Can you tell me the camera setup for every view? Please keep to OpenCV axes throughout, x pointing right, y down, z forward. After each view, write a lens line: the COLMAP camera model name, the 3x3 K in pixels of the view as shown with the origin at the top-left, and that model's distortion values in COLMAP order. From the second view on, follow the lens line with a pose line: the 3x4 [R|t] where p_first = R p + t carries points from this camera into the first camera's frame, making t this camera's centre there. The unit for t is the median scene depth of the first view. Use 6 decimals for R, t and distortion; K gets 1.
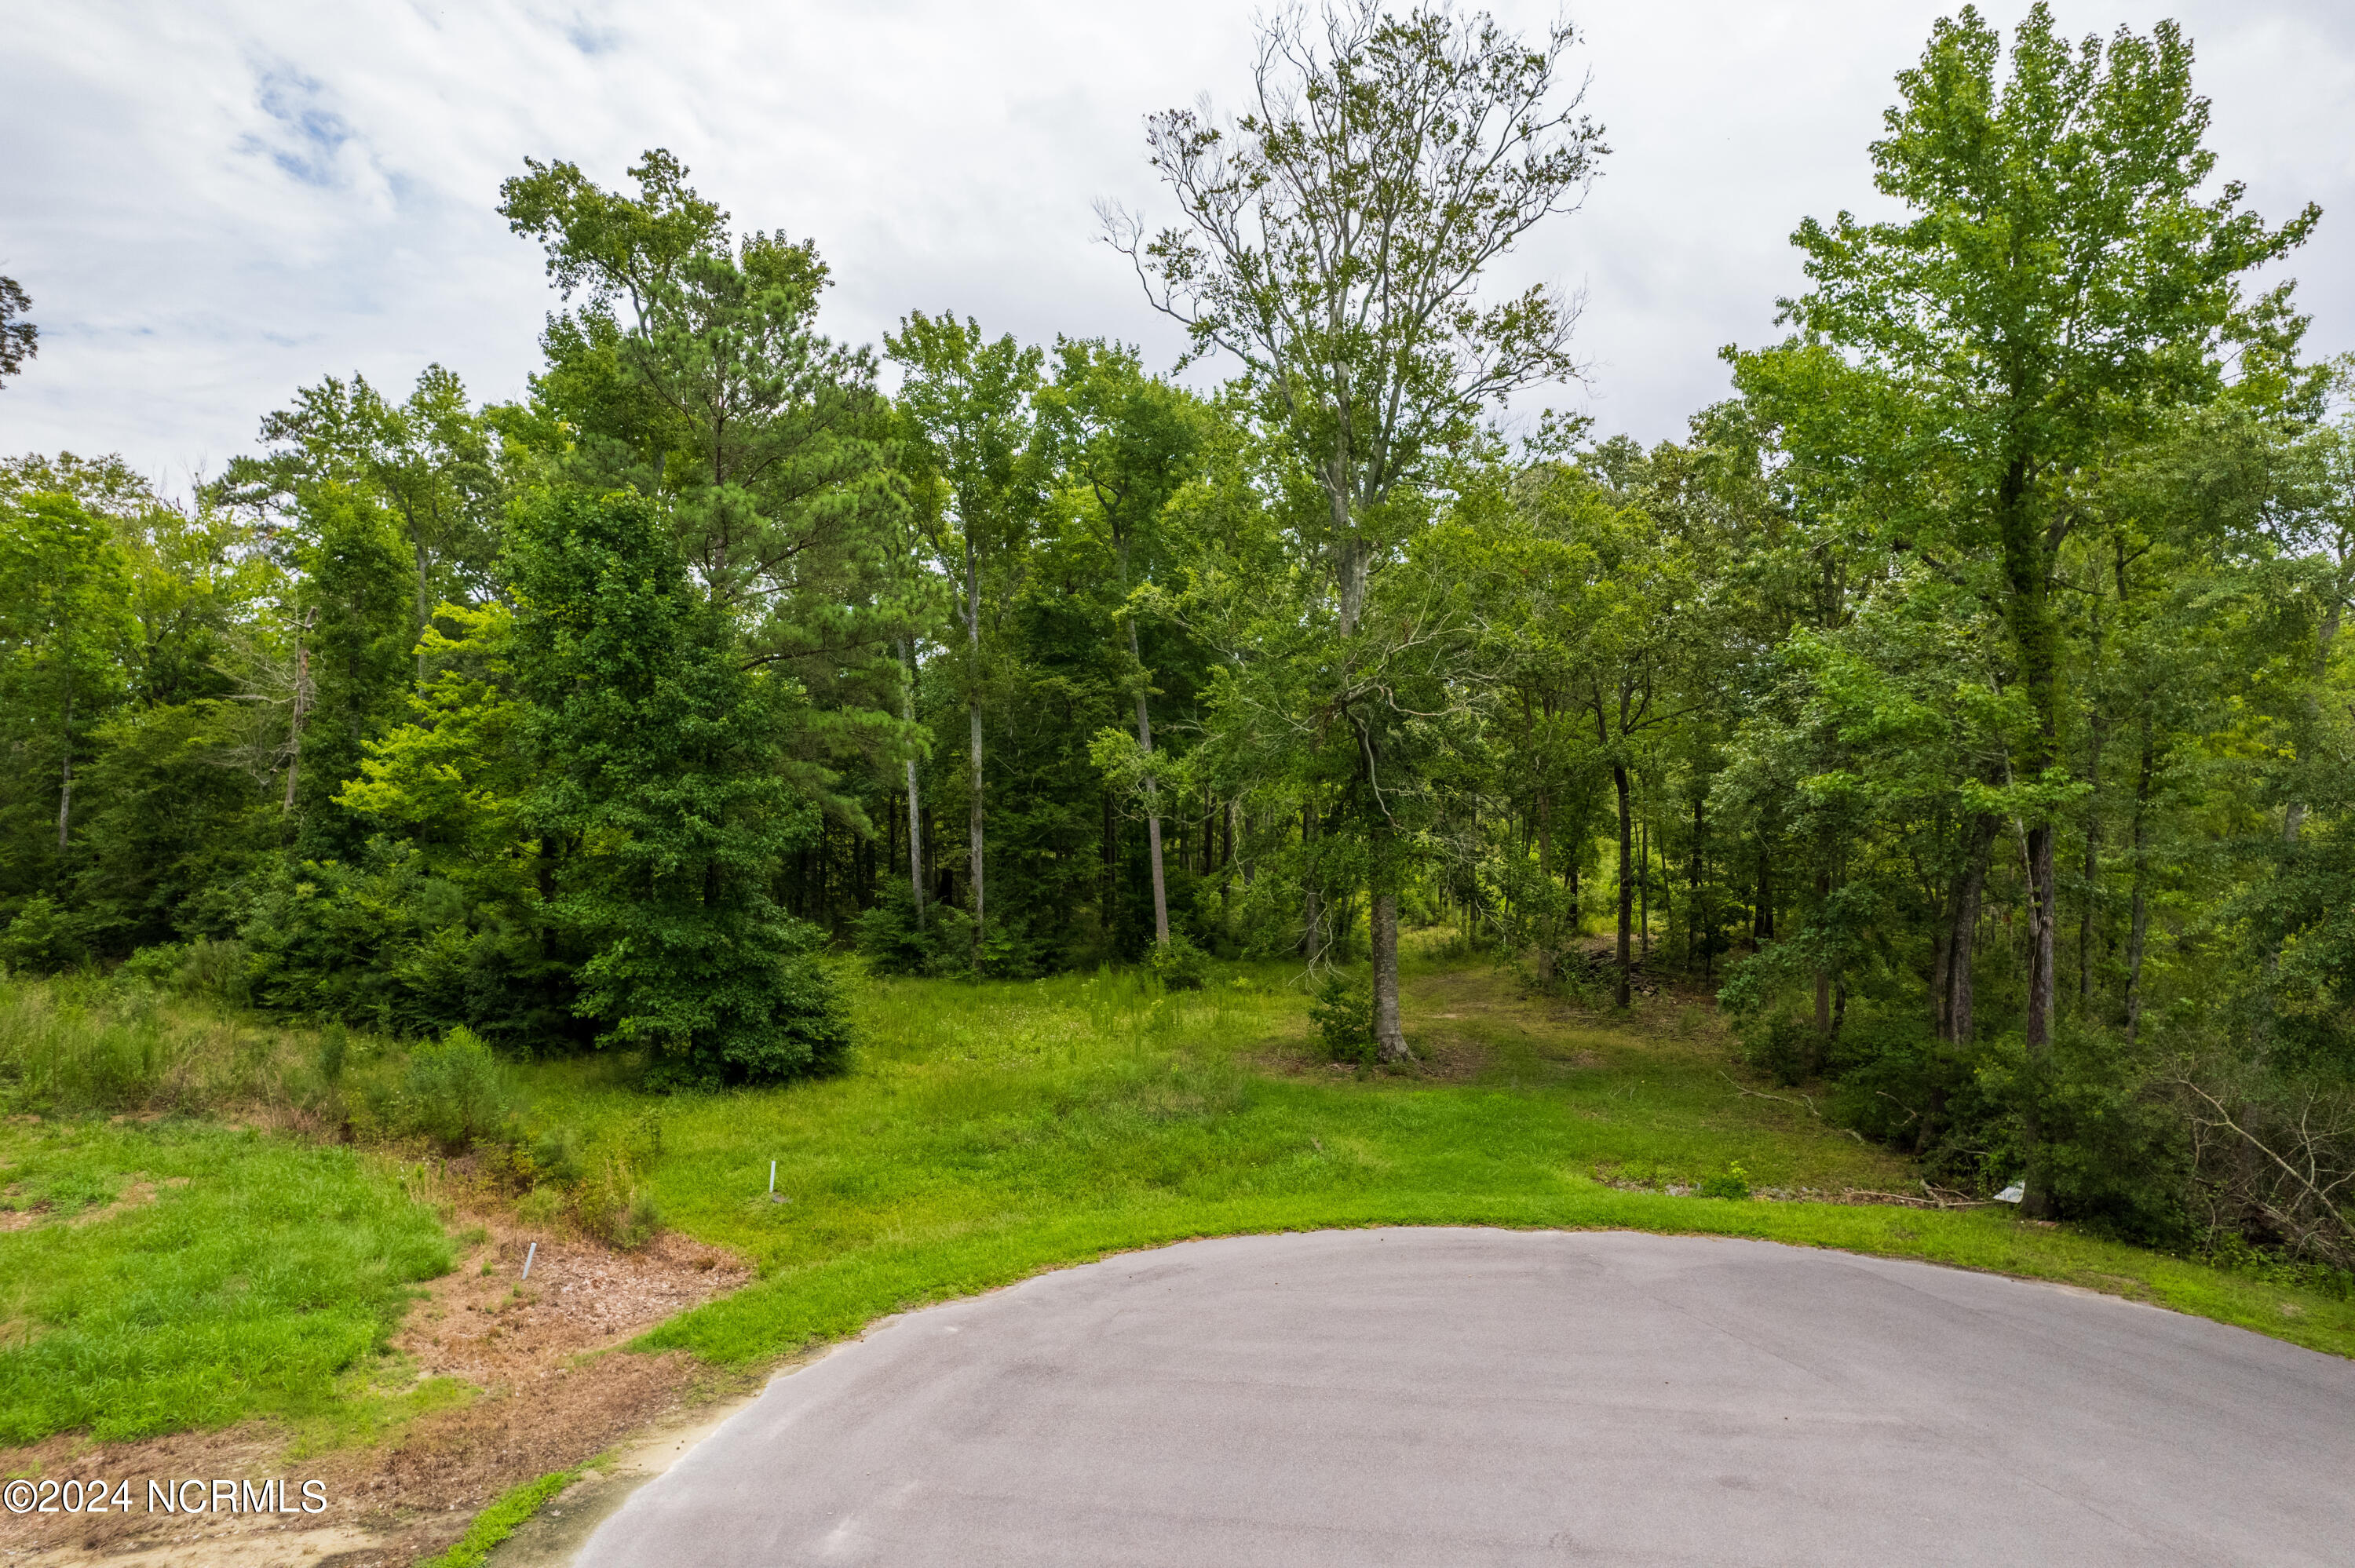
lens RADIAL K [[1496.9, 0, 1164.8], [0, 1496.9, 780.3], [0, 0, 1]] dist [-0.070082, 0.053546]
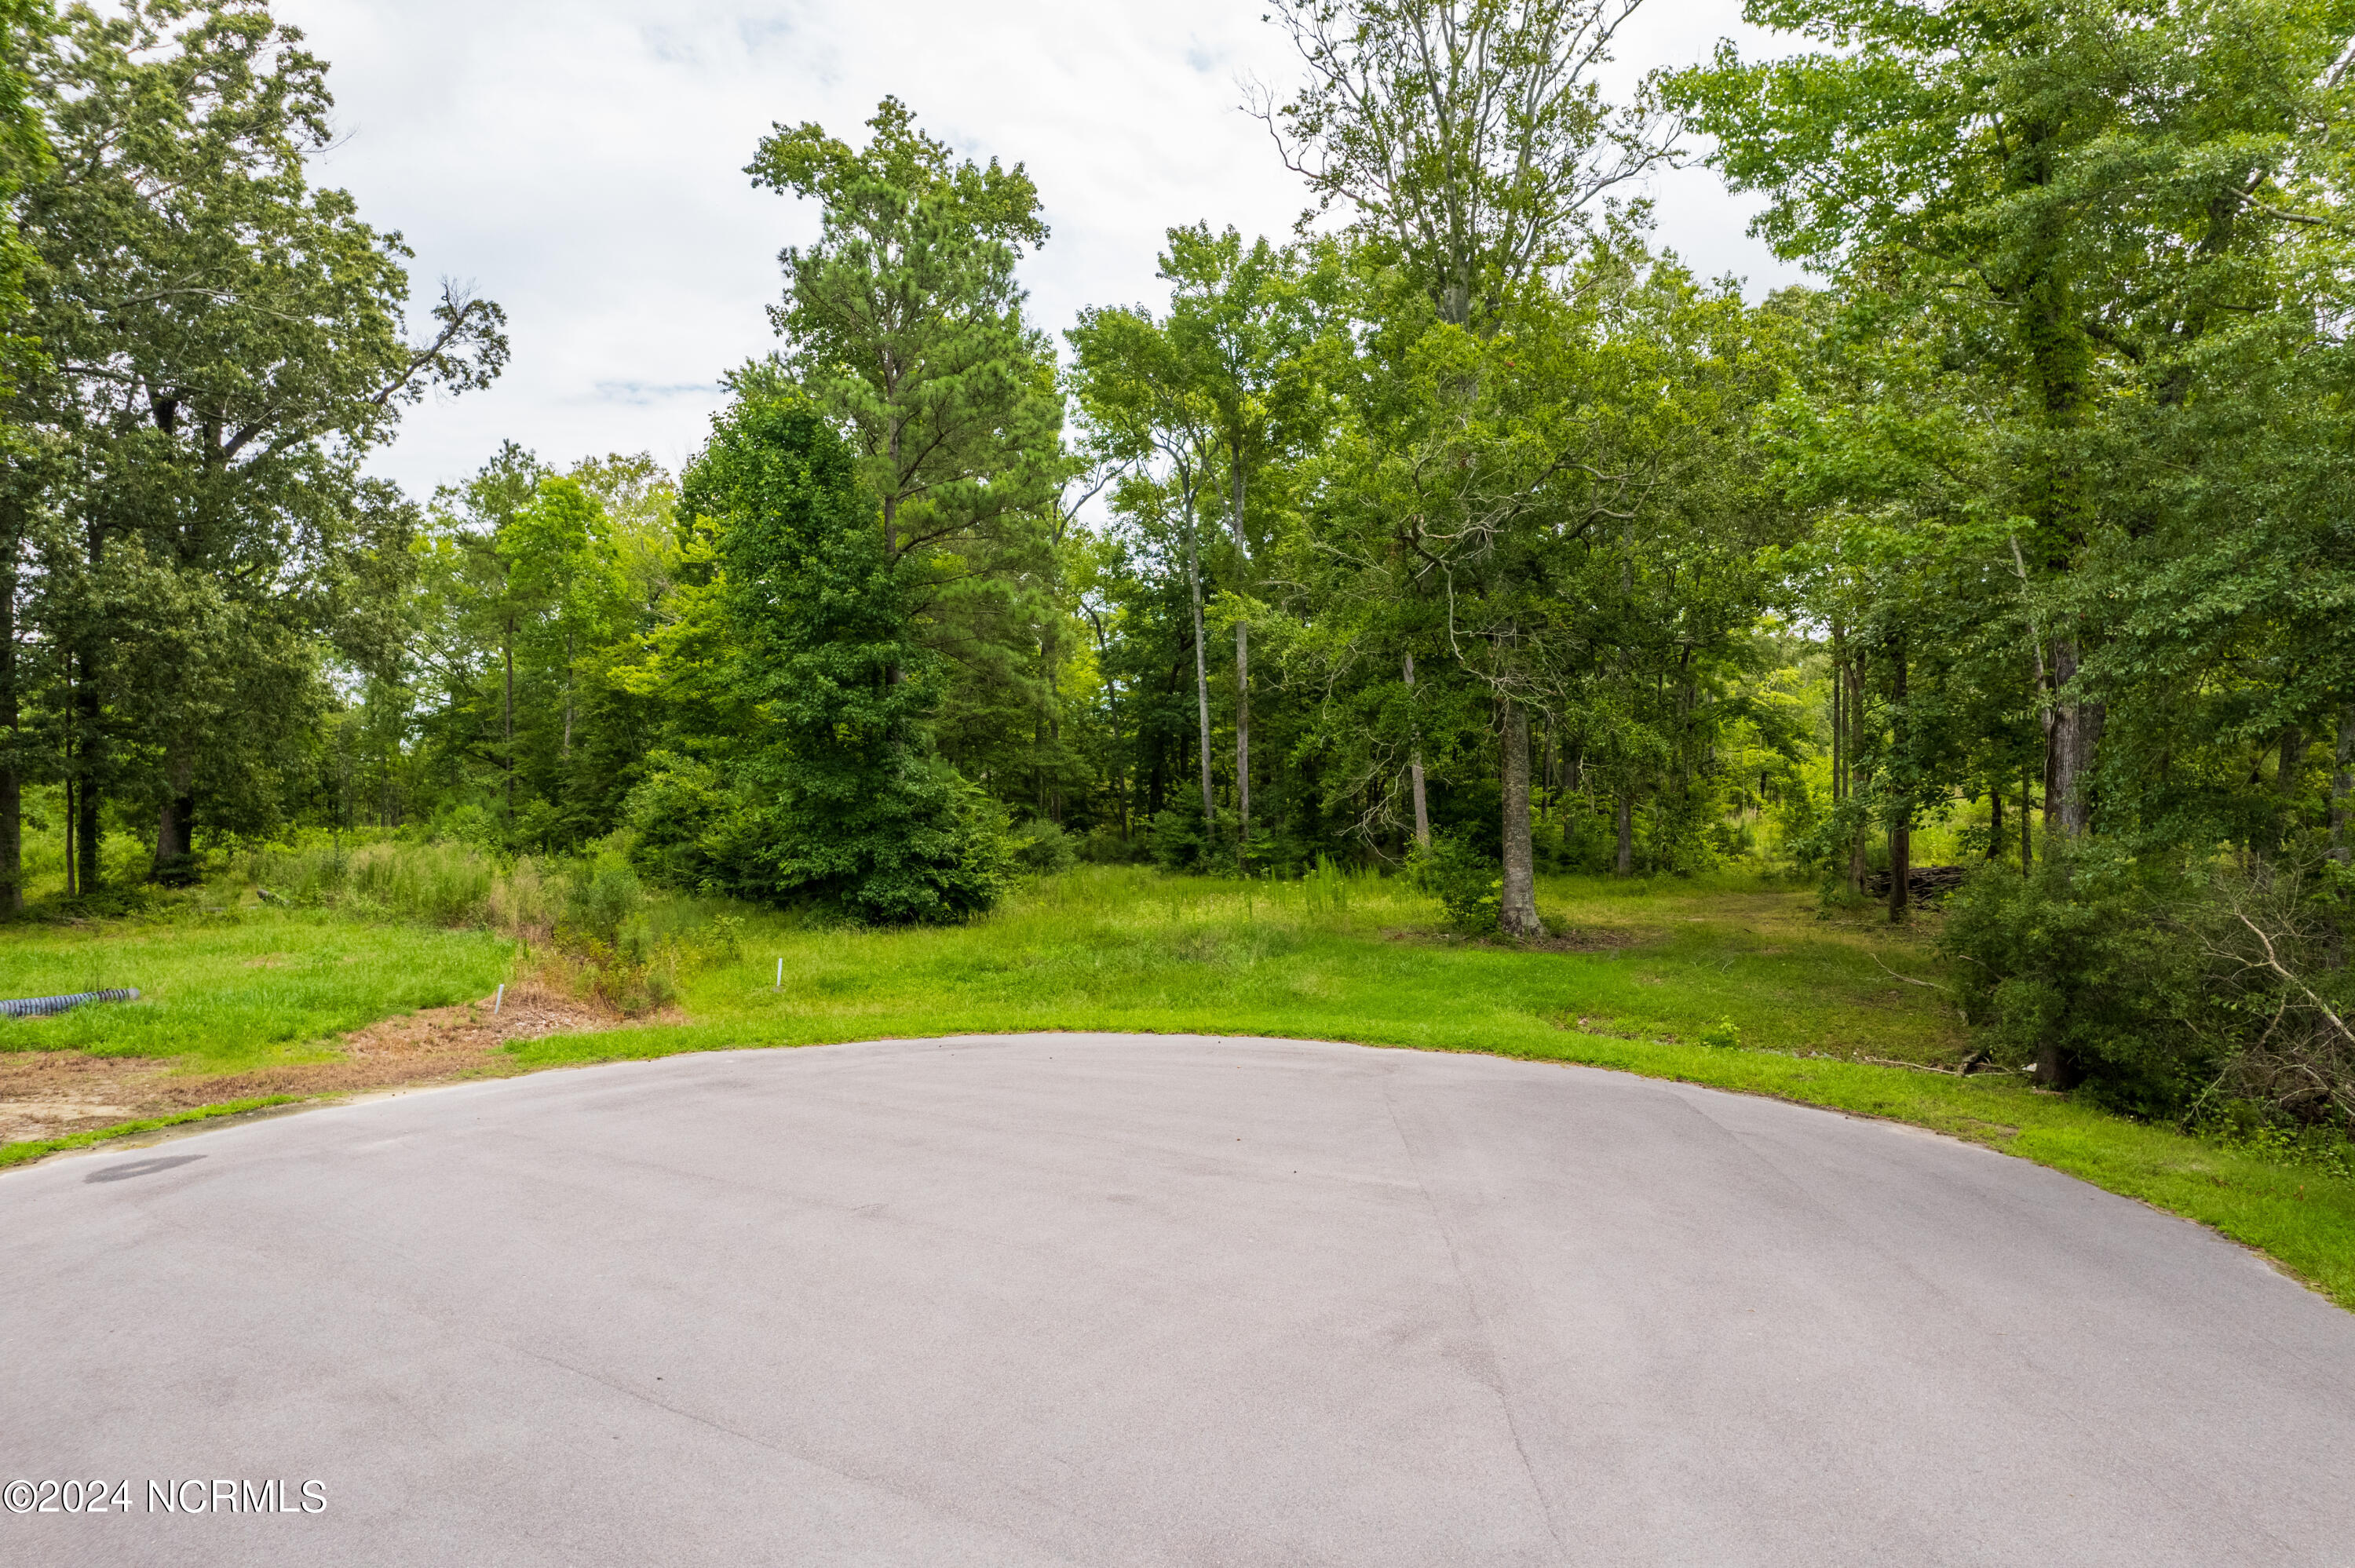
lens RADIAL K [[1504.6, 0, 1180.5], [0, 1504.6, 784.0], [0, 0, 1]] dist [-0.075870, 0.067272]
pose [[0.925941, -0.000362, -0.377669, 0.310587], [0.004576, 0.999937, 0.010261, 0.082910], [0.377641, -0.011229, 0.925884, 0.056453]]
